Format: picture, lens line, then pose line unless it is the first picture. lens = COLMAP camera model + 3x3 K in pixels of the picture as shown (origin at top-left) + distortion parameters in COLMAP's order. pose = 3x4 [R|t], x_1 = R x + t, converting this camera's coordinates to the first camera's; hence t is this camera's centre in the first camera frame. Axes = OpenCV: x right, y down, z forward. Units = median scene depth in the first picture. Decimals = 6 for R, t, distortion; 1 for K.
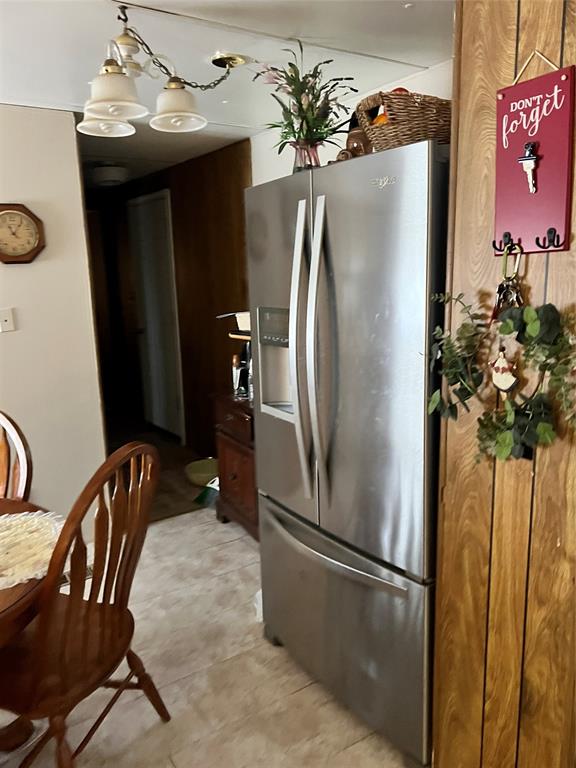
lens RADIAL K [[596.2, 0, 293.6], [0, 596.2, 384.8], [0, 0, 1]] dist [0.041766, -0.045615]
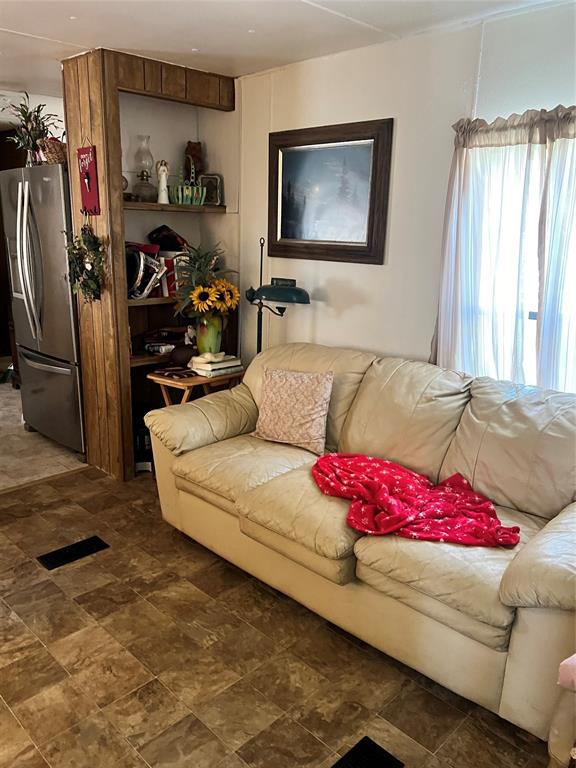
lens RADIAL K [[596.2, 0, 285.5], [0, 596.2, 382.1], [0, 0, 1]] dist [0.041766, -0.045615]
pose [[0.980142, -0.005077, 0.198230, 0.439202], [-0.007991, 0.997849, 0.065071, 0.200069], [-0.198134, -0.065363, 0.977993, -1.078489]]
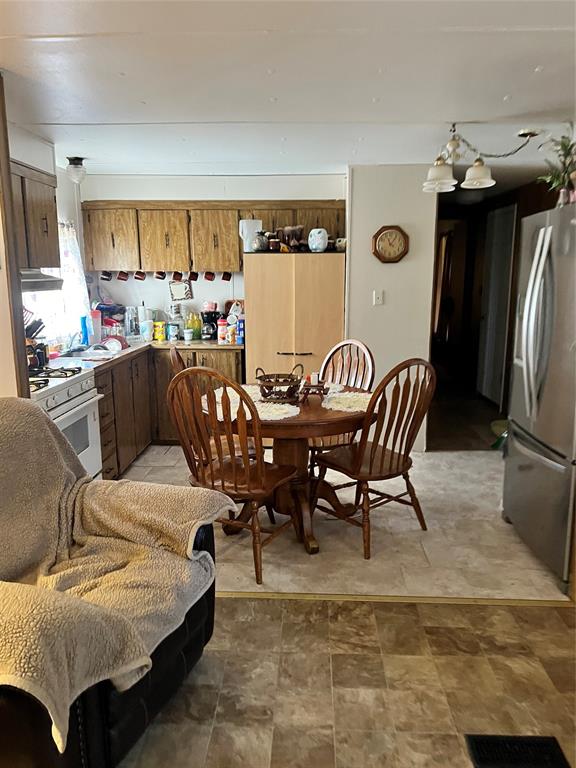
lens RADIAL K [[596.2, 0, 292.3], [0, 596.2, 380.3], [0, 0, 1]] dist [0.041766, -0.045615]
pose [[0.812770, 0.133185, -0.567156, 0.405031], [-0.134465, 0.990118, 0.039812, 0.117962], [0.566854, 0.043904, 0.822647, -0.658175]]
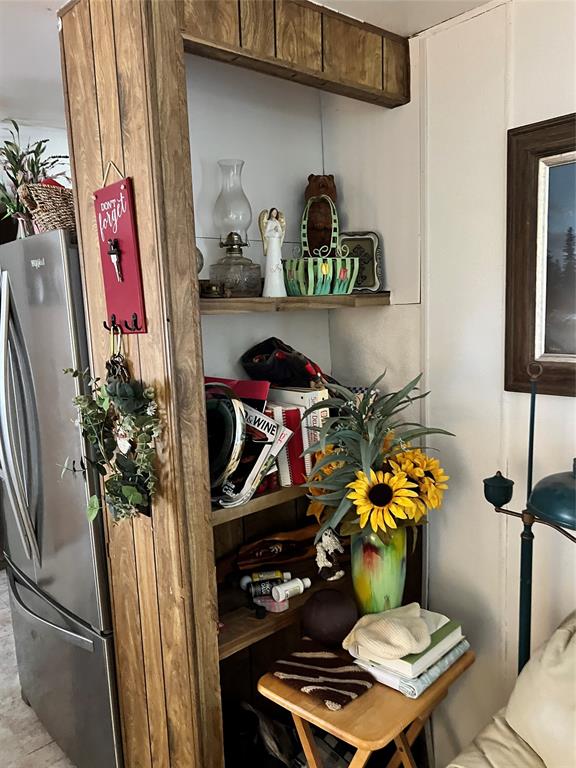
lens RADIAL K [[596.2, 0, 293.9], [0, 596.2, 391.0], [0, 0, 1]] dist [0.041766, -0.045615]
pose [[0.989010, -0.038765, 0.142673, 0.341242], [0.045596, 0.997949, -0.044927, -0.029588], [-0.140639, 0.050939, 0.988750, -0.096366]]
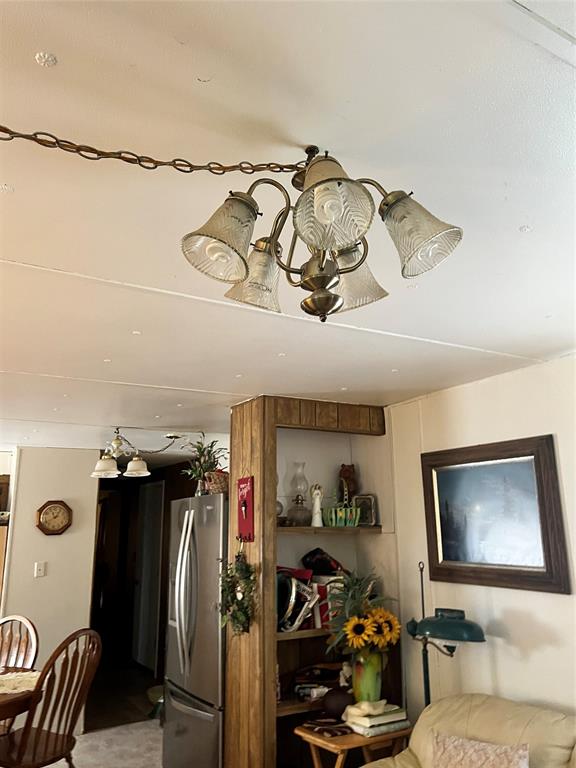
lens RADIAL K [[596.2, 0, 288.6], [0, 596.2, 380.6], [0, 0, 1]] dist [0.041766, -0.045615]
pose [[0.997615, -0.003072, -0.068959, 0.477210], [-0.025986, 0.908798, -0.416427, 0.134764], [0.063949, 0.417225, 0.906550, -1.005030]]
